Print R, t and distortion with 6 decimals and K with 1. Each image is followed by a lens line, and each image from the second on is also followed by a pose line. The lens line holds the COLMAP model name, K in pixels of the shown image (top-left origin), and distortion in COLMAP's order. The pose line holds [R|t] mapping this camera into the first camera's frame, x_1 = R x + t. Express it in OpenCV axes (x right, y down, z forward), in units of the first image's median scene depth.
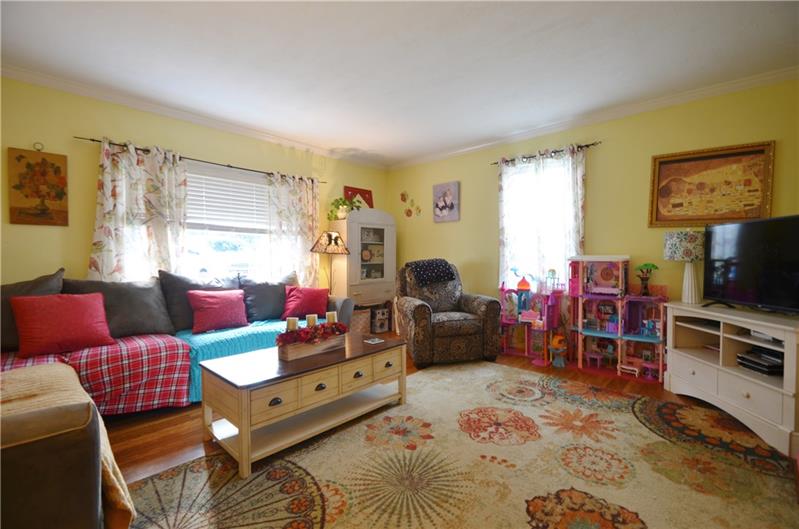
lens RADIAL K [[346.8, 0, 406.0], [0, 346.8, 266.2], [0, 0, 1]] dist [0.017593, -0.019682]
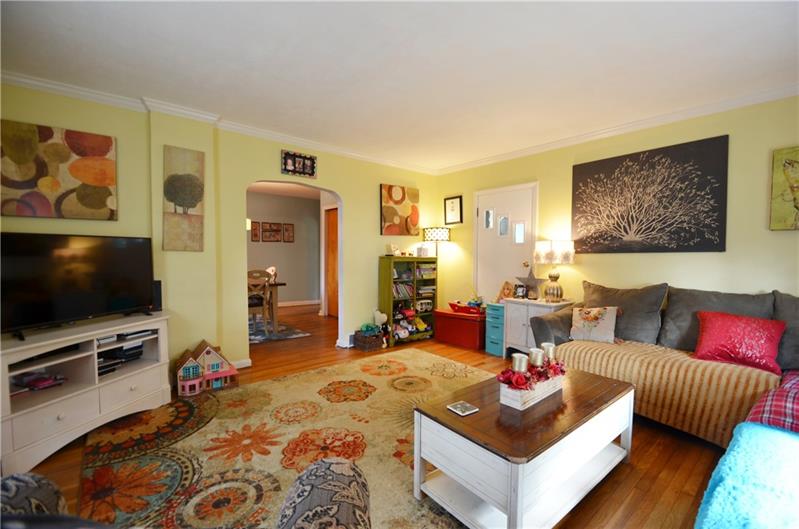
lens RADIAL K [[346.8, 0, 406.0], [0, 346.8, 266.2], [0, 0, 1]] dist [0.017593, -0.019682]
pose [[-0.991282, -0.008395, 0.131488, -0.066923], [-0.000208, 0.998067, 0.062152, -0.088872], [-0.131755, 0.061583, -0.989368, 1.579670]]
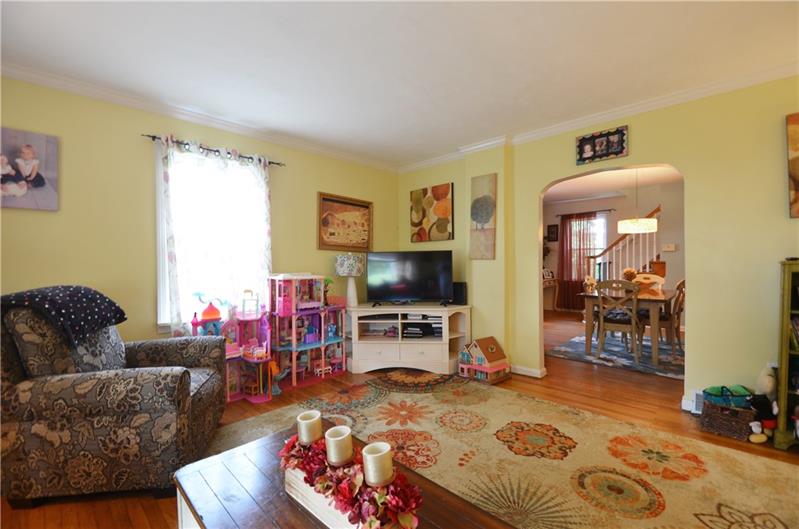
lens RADIAL K [[346.8, 0, 406.0], [0, 346.8, 266.2], [0, 0, 1]] dist [0.017593, -0.019682]
pose [[0.038403, -0.002534, 0.999259, -0.602367], [0.035125, 0.999382, 0.001185, -0.051619], [-0.998645, 0.035054, 0.038468, 0.776383]]
